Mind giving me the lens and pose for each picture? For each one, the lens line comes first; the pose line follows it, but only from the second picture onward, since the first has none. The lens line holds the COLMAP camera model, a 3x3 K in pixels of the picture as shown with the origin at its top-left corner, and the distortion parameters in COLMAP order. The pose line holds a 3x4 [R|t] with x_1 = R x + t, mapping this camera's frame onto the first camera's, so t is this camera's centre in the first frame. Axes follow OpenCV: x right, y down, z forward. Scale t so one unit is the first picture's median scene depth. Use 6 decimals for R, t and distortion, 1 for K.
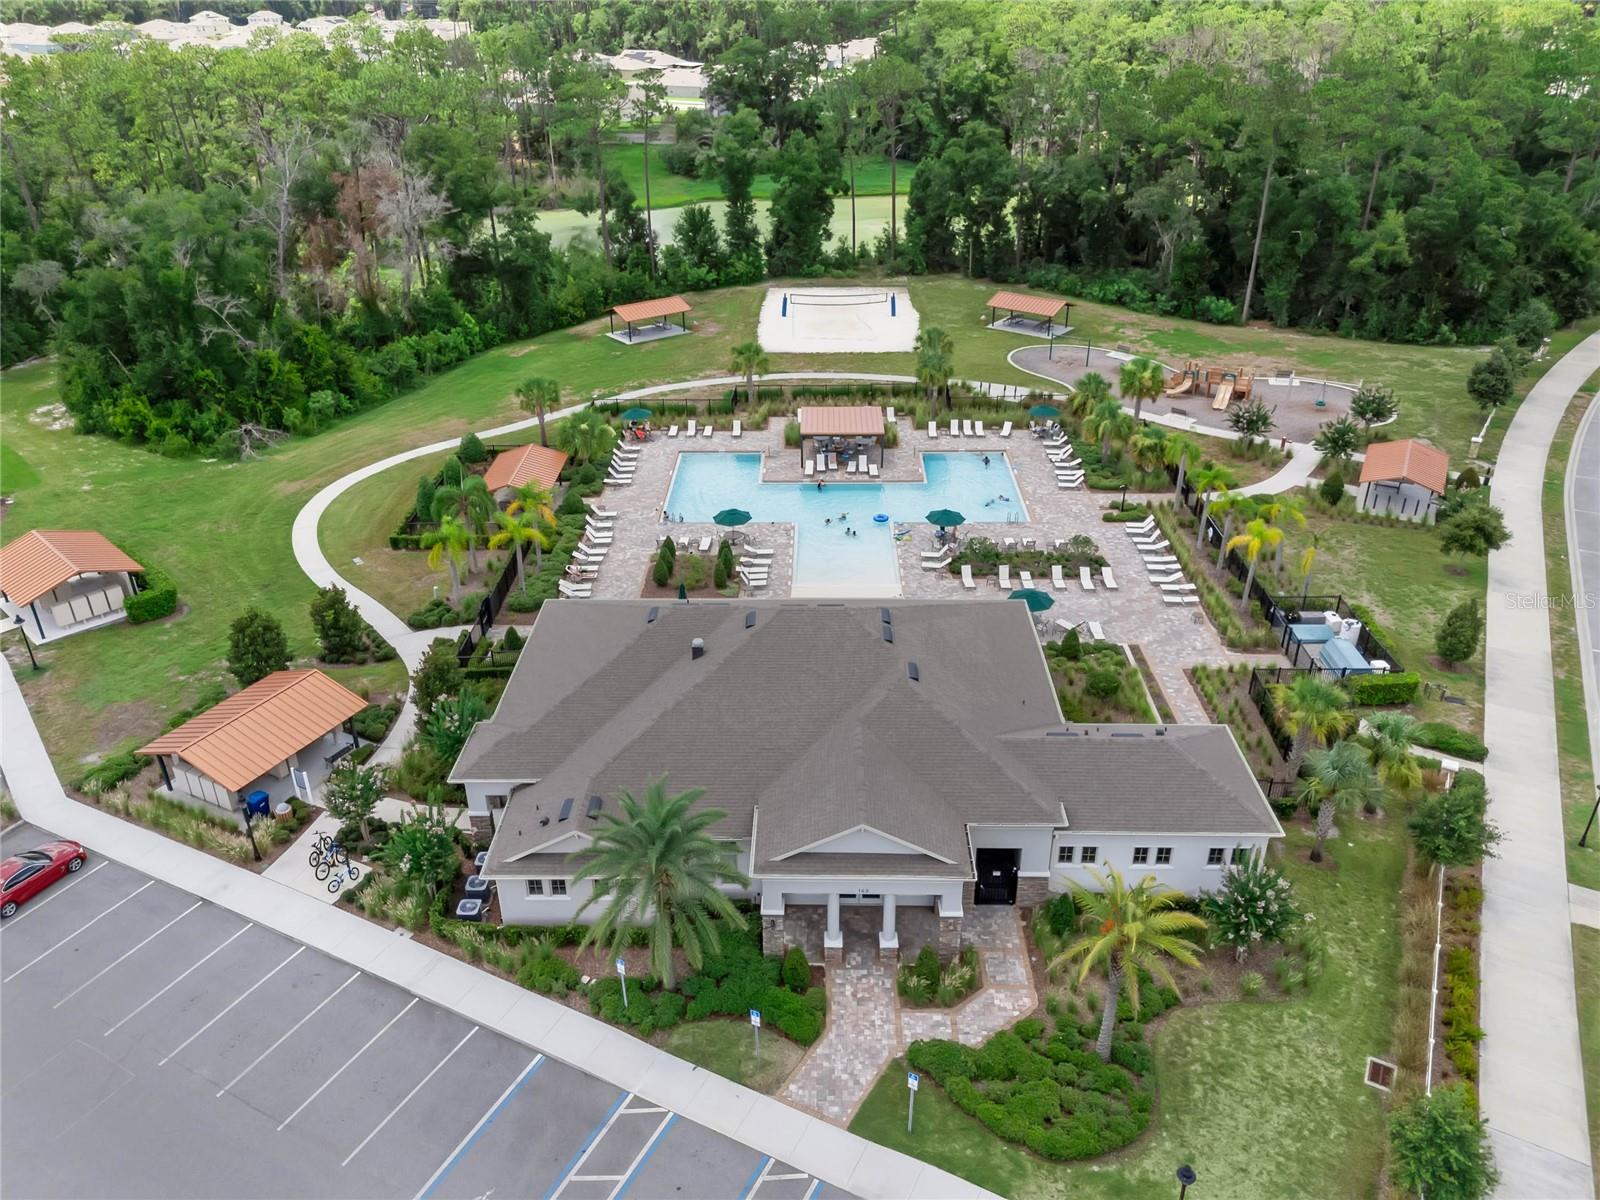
lens RADIAL K [[1174.1, 0, 800.0], [0, 1174.1, 600.0], [0, 0, 1]] dist [0.051263, -0.035867]
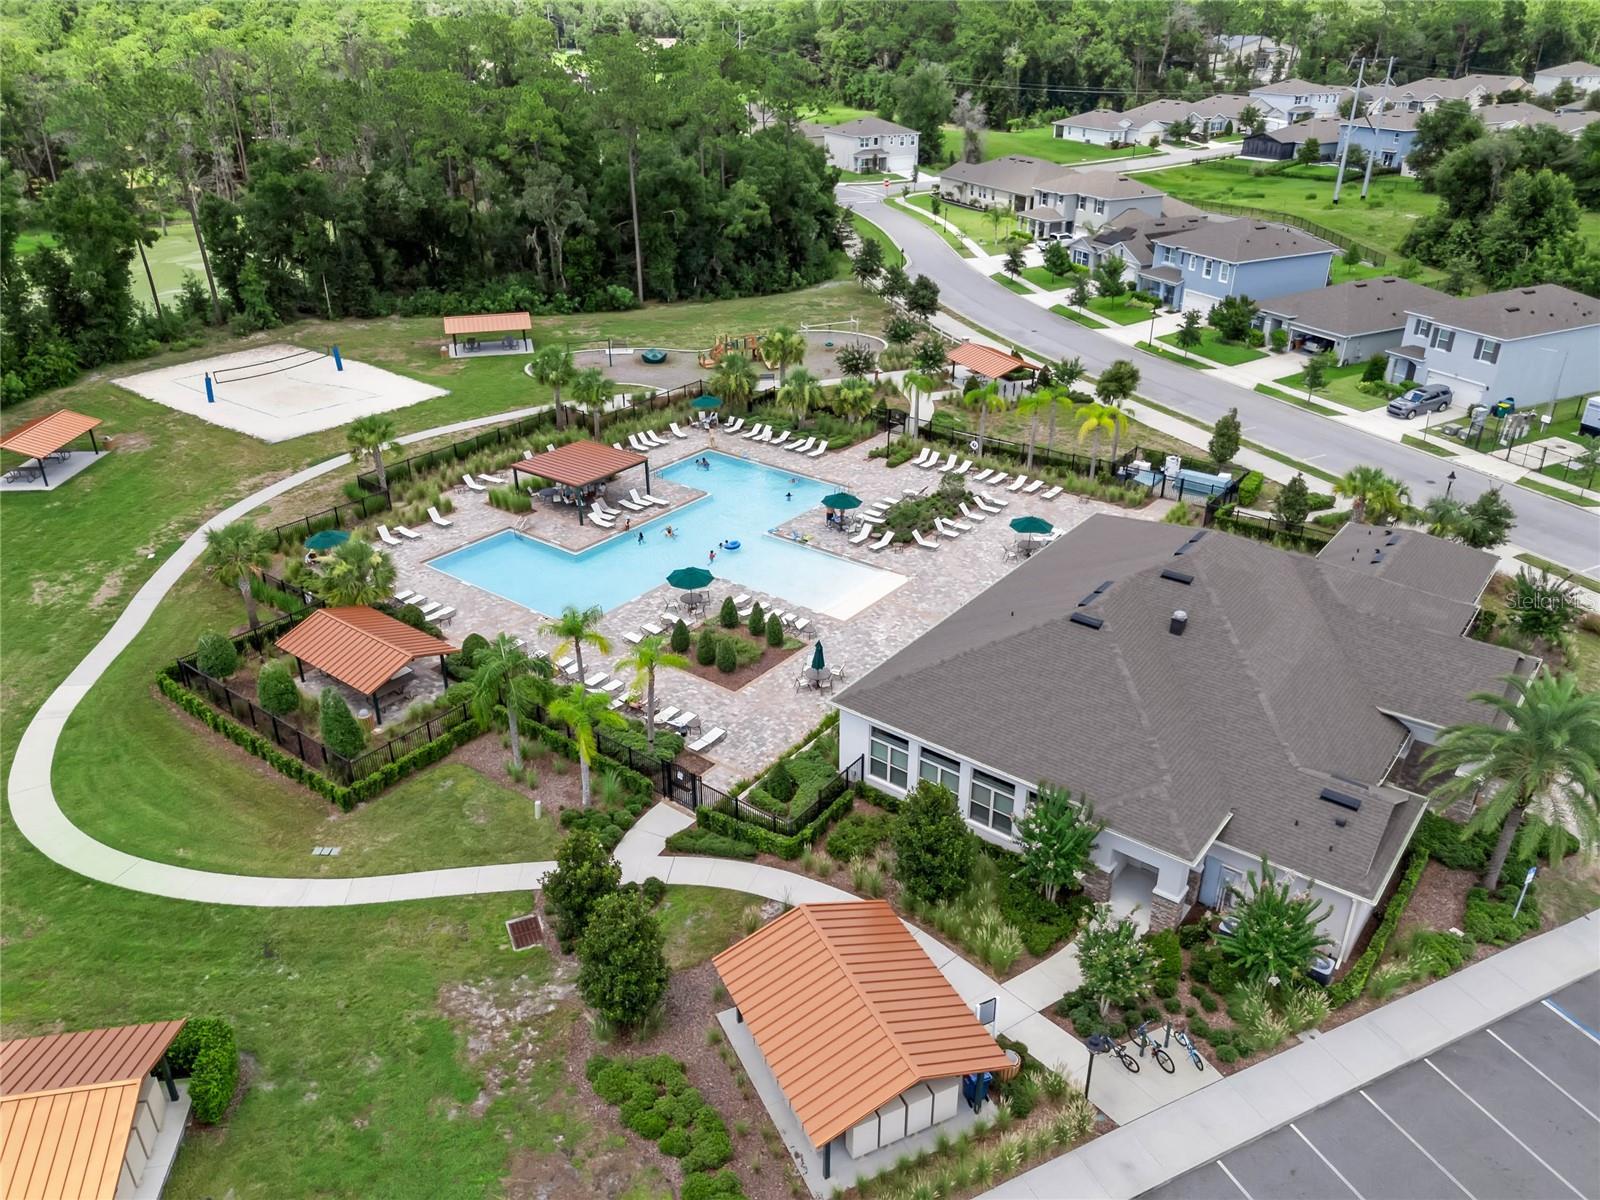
lens RADIAL K [[1174.1, 0, 800.0], [0, 1174.1, 600.0], [0, 0, 1]] dist [0.051263, -0.035867]
pose [[0.601304, -0.359301, 0.713677, -0.530972], [0.378327, 0.914751, 0.141775, -0.125667], [-0.703777, 0.184753, 0.685977, 0.326991]]
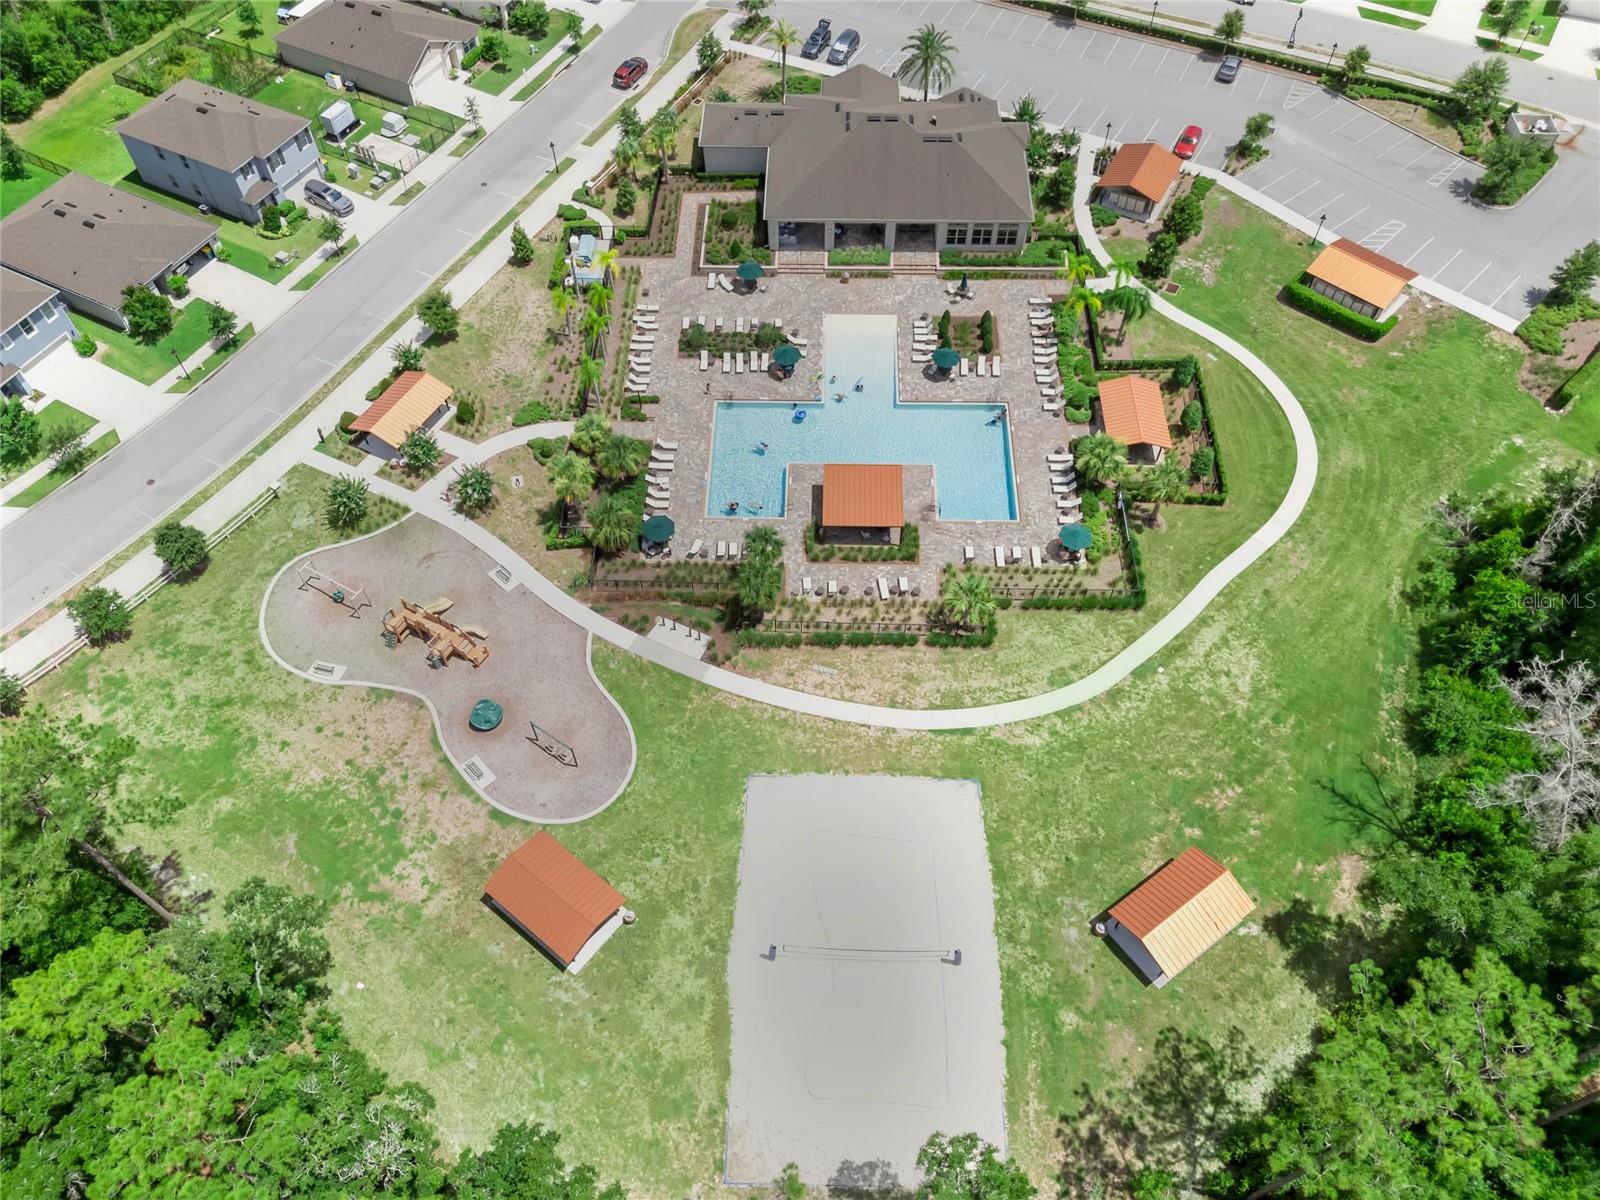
lens RADIAL K [[1174.1, 0, 800.0], [0, 1174.1, 600.0], [0, 0, 1]] dist [0.051263, -0.035867]
pose [[-0.999682, 0.002670, 0.025058, 0.064807], [0.025194, 0.127231, 0.991553, -1.183684], [-0.000540, 0.991870, -0.127258, 1.257449]]
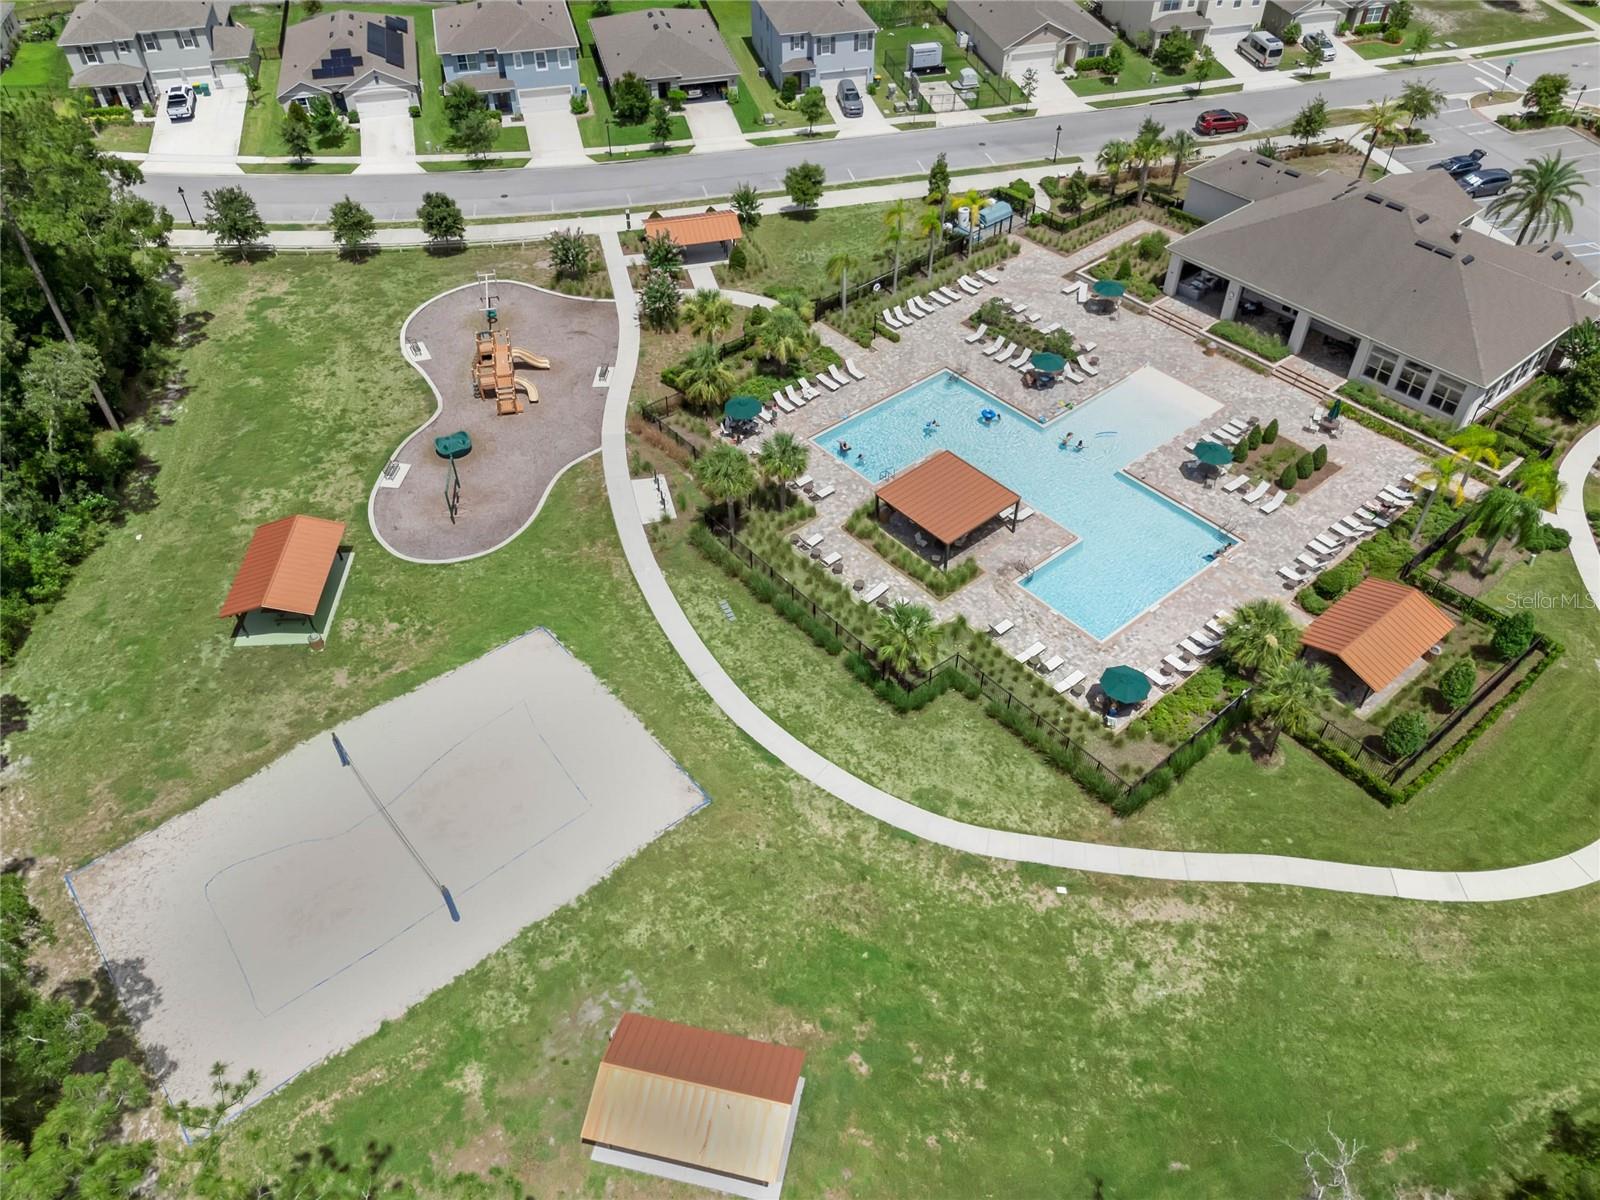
lens RADIAL K [[1174.1, 0, 800.0], [0, 1174.1, 600.0], [0, 0, 1]] dist [0.051263, -0.035867]
pose [[-0.654204, -0.514401, 0.554445, -0.383313], [0.373107, 0.418169, 0.828206, -0.834680], [-0.657882, 0.748683, -0.081642, 1.217676]]
